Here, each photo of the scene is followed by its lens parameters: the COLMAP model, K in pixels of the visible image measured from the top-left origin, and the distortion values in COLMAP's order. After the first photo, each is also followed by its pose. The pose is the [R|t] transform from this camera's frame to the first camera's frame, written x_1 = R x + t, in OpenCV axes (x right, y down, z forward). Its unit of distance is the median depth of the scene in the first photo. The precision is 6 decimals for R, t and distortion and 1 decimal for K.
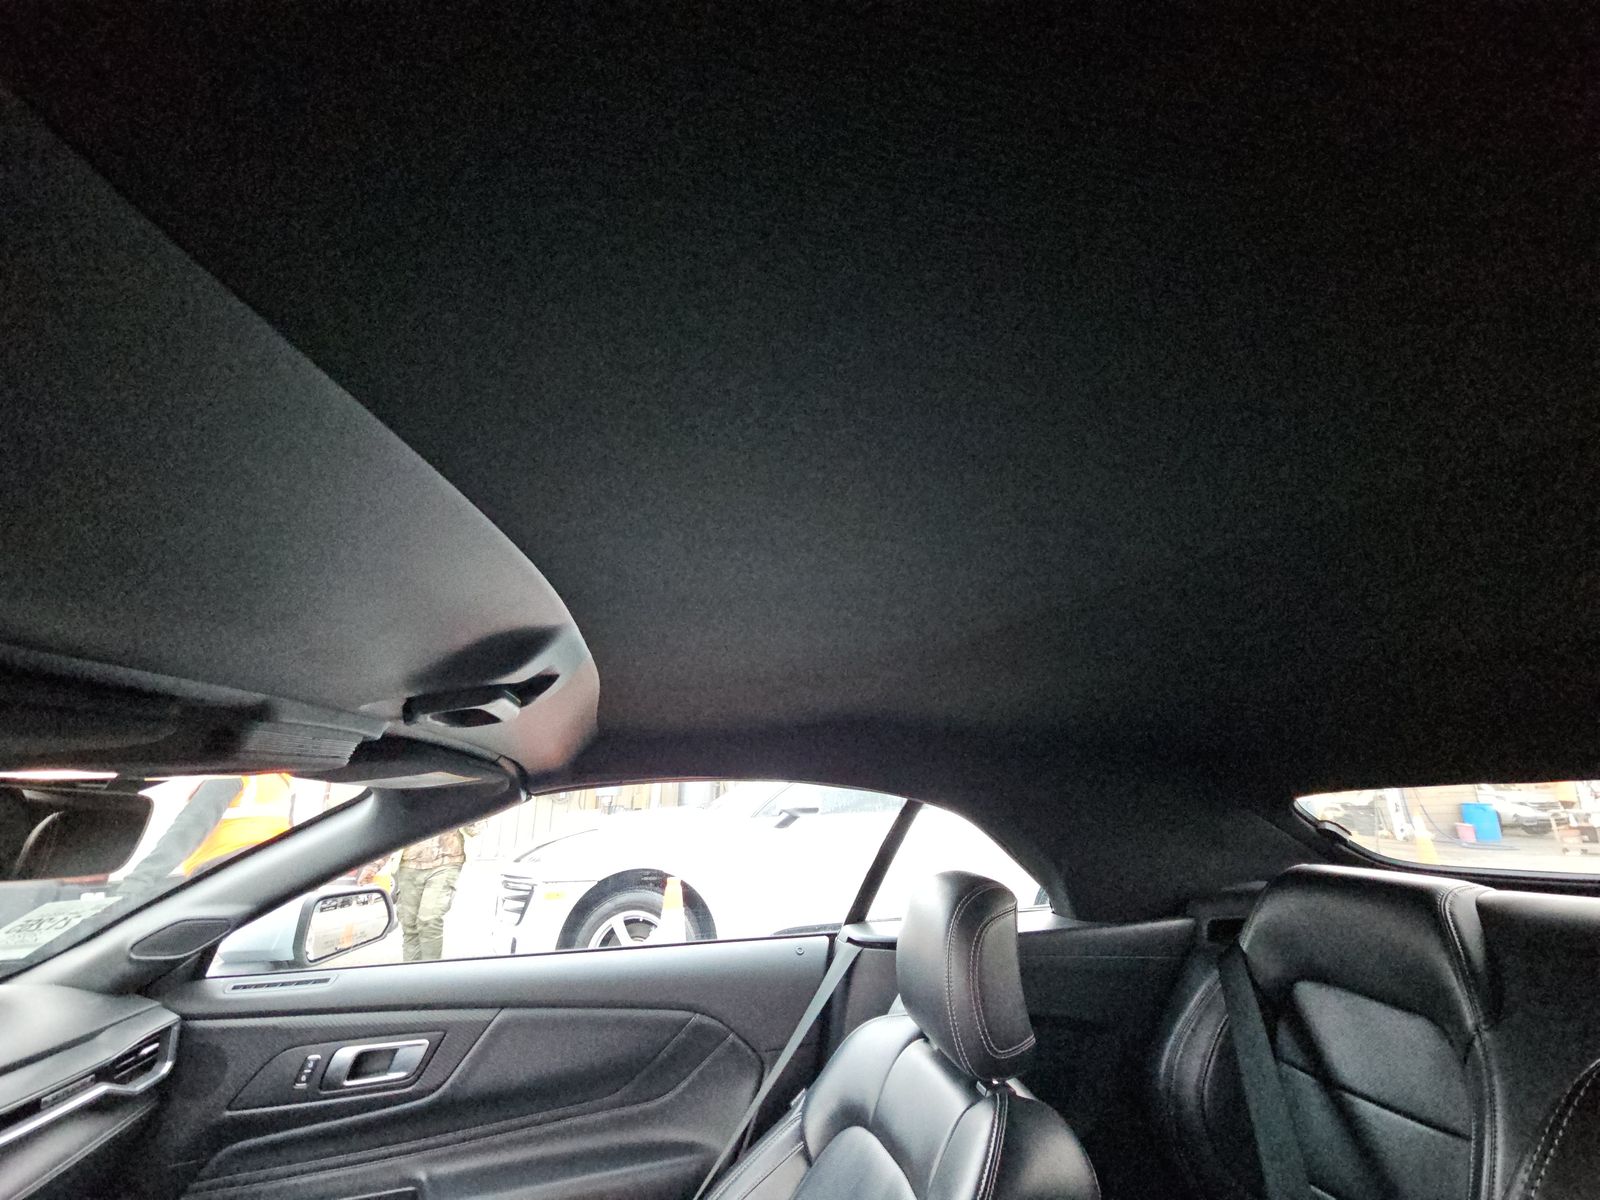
lens RADIAL K [[634.7, 0, 800.0], [0, 634.7, 600.0], [0, 0, 1]] dist [0.000068, -0.016238]
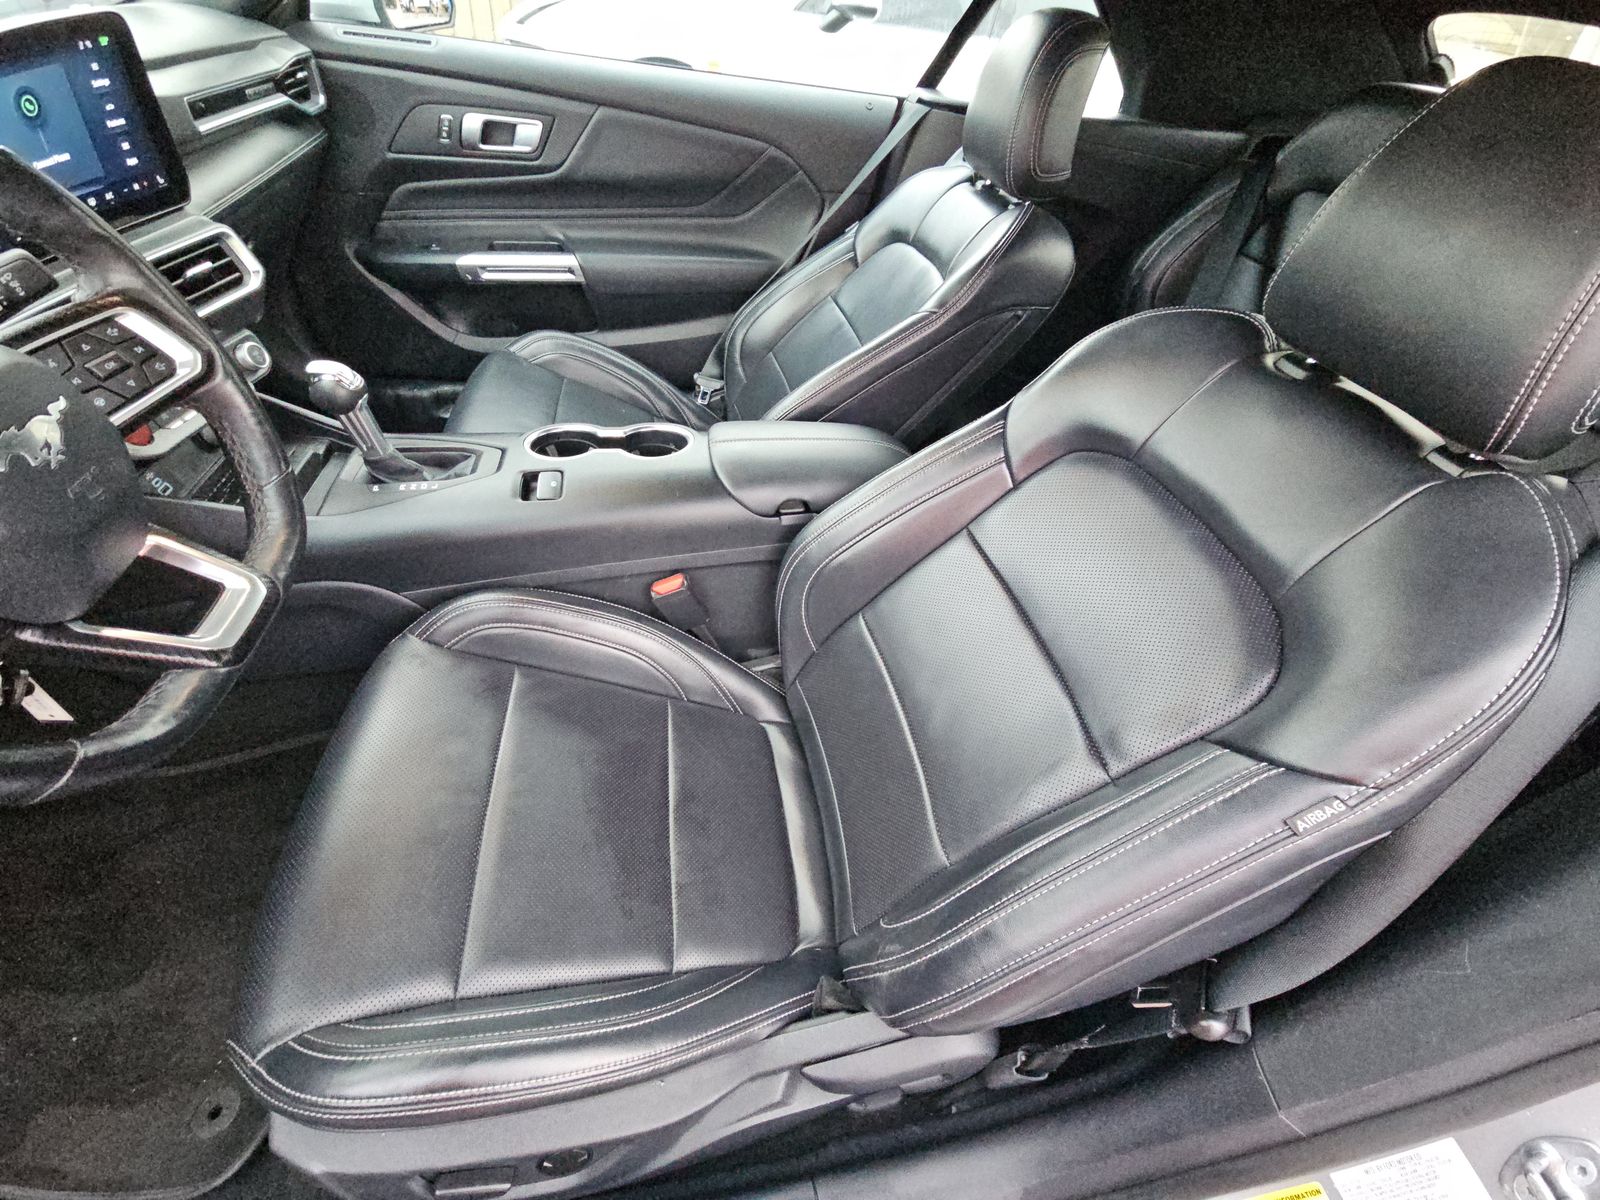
lens RADIAL K [[642.5, 0, 800.0], [0, 642.5, 600.0], [0, 0, 1]] dist [-0.000442, -0.006079]
pose [[0.989861, 0.123627, 0.069944, -0.103734], [-0.124563, 0.518871, 0.845729, 0.113741], [0.068263, -0.845866, 0.529009, -0.308549]]
